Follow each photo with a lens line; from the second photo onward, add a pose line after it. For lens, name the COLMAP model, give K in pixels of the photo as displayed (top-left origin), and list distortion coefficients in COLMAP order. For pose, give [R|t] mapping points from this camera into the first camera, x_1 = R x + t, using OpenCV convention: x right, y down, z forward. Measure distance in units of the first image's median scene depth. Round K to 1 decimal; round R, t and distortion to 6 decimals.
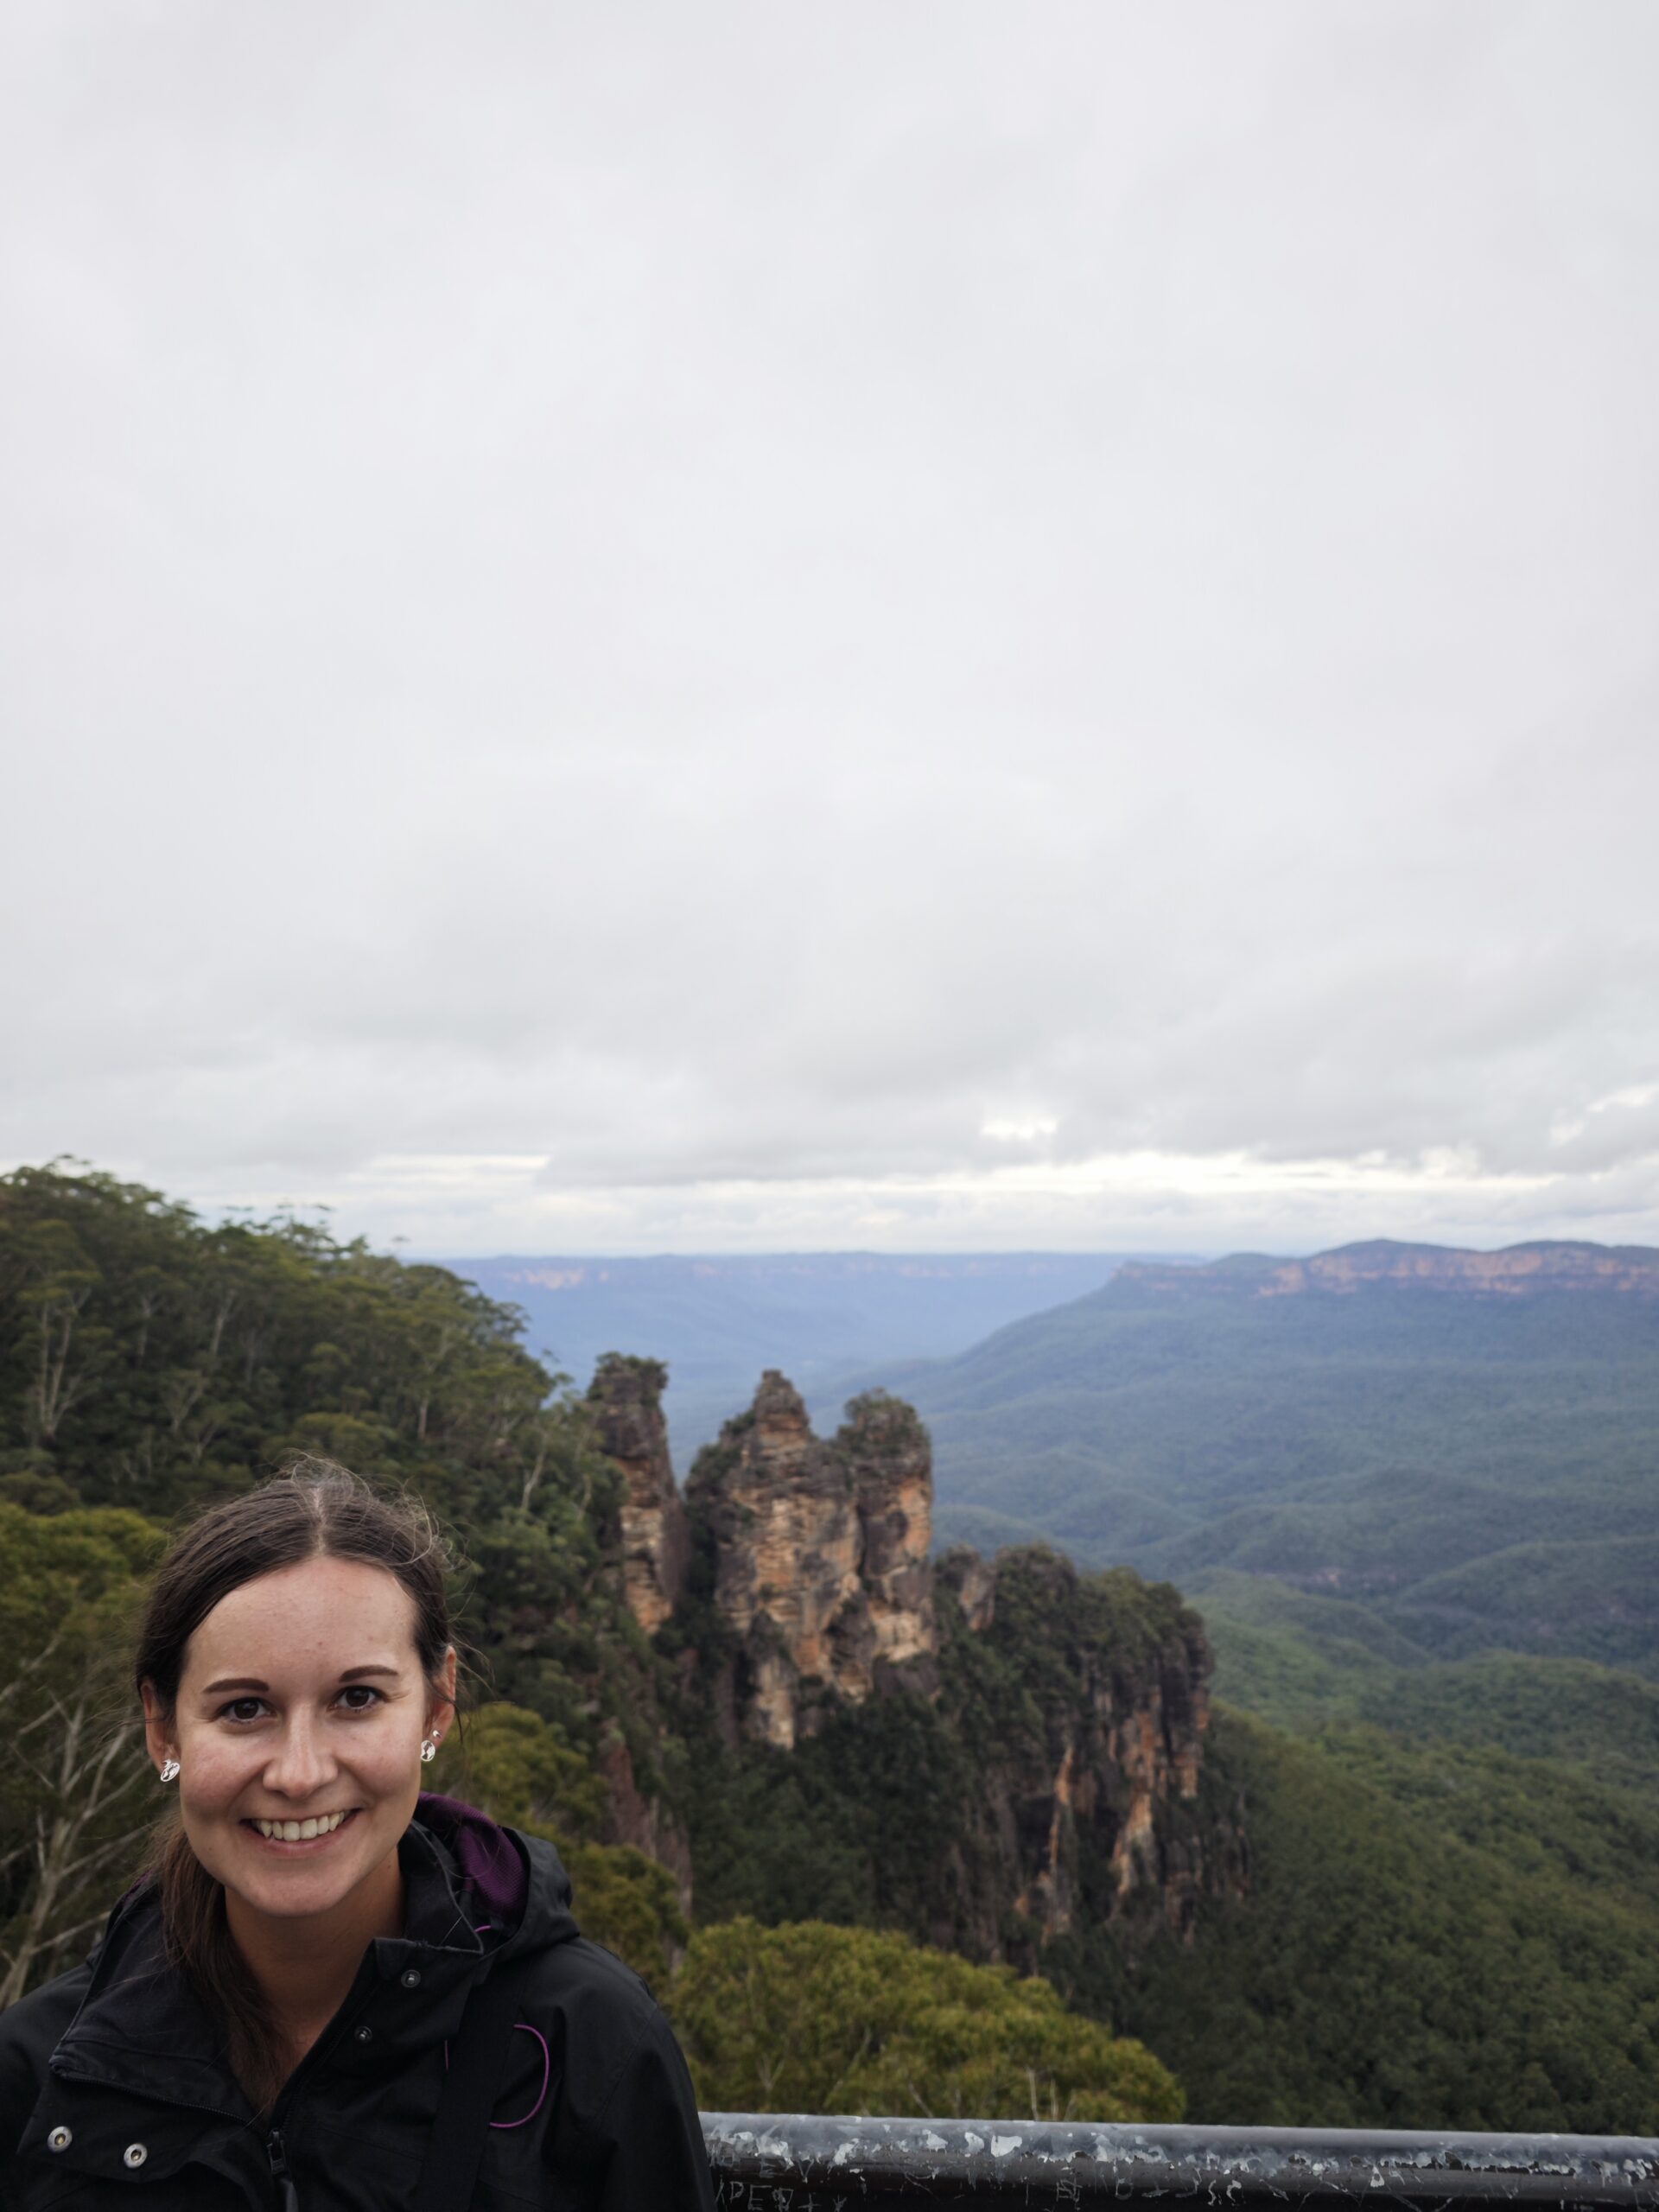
lens RADIAL K [[1489.7, 0, 814.6], [0, 1489.7, 1102.2], [0, 0, 1]] dist [0.039106, -0.094331]
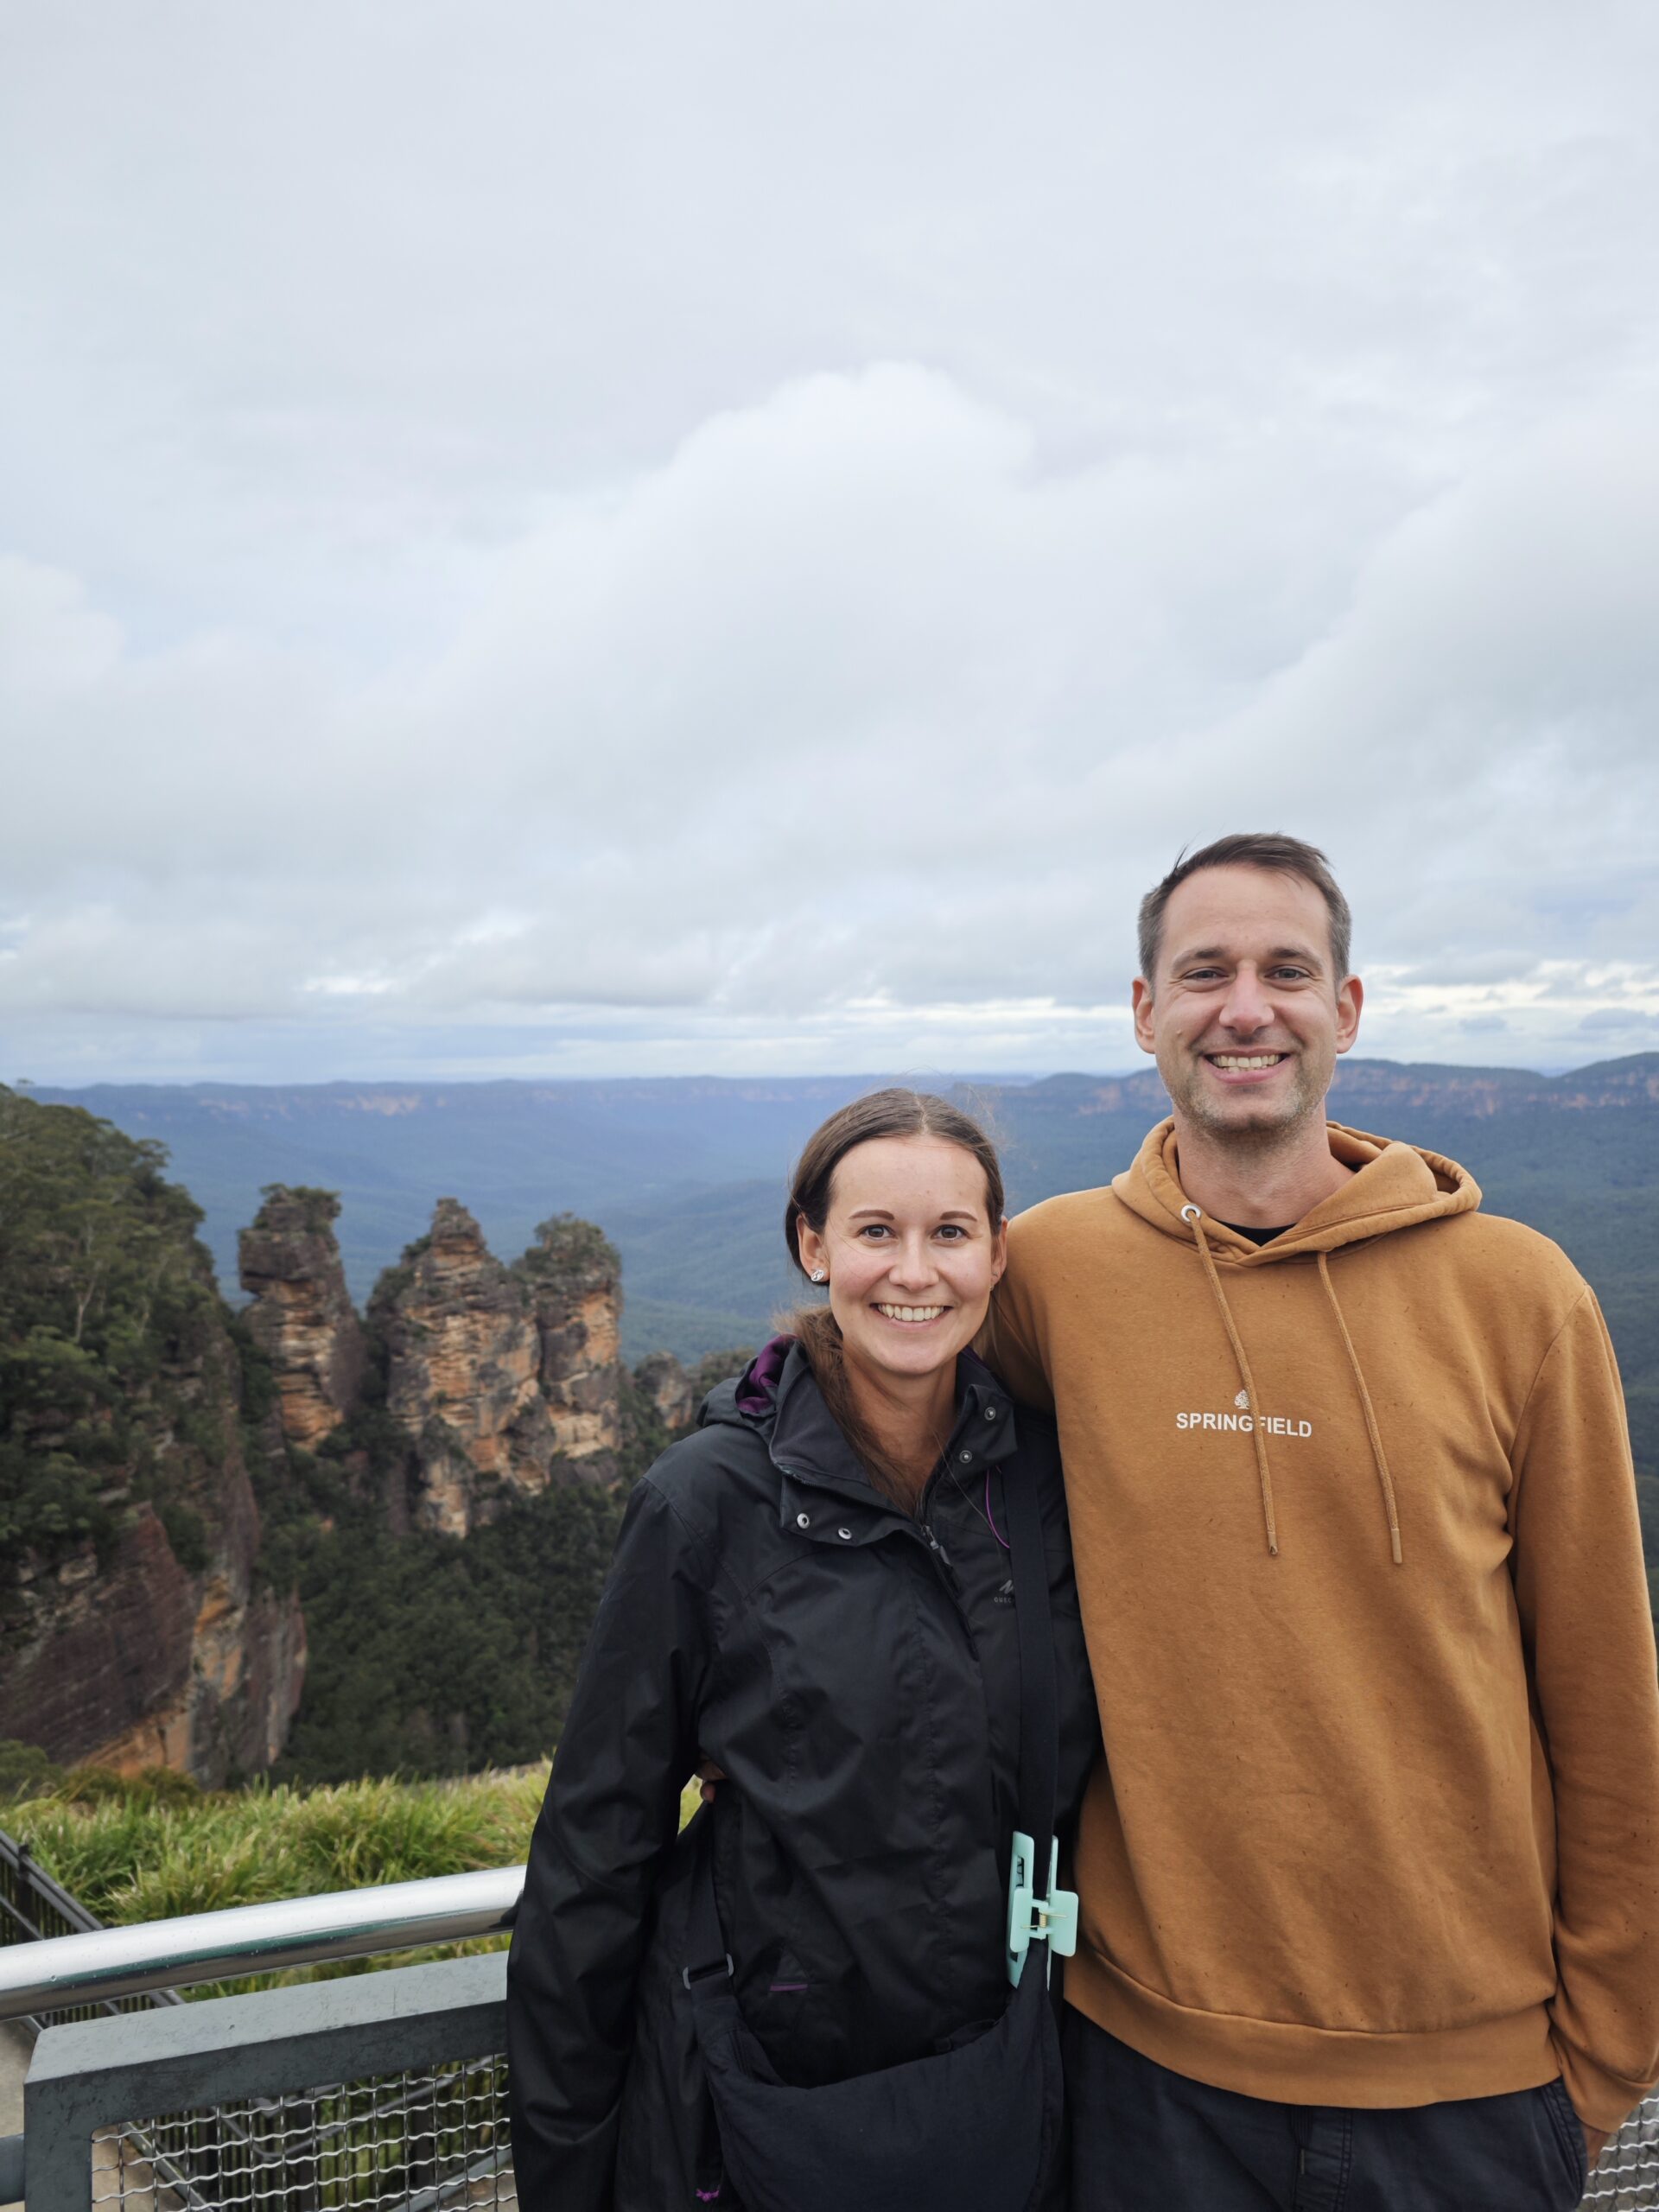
lens RADIAL K [[1489.7, 0, 820.2], [0, 1489.7, 1091.3], [0, 0, 1]] dist [0.039106, -0.094331]
pose [[0.994694, -0.009452, 0.102439, 0.129916], [-0.001965, 0.993843, 0.110784, -0.014844], [-0.102856, -0.110398, 0.988551, -0.075322]]
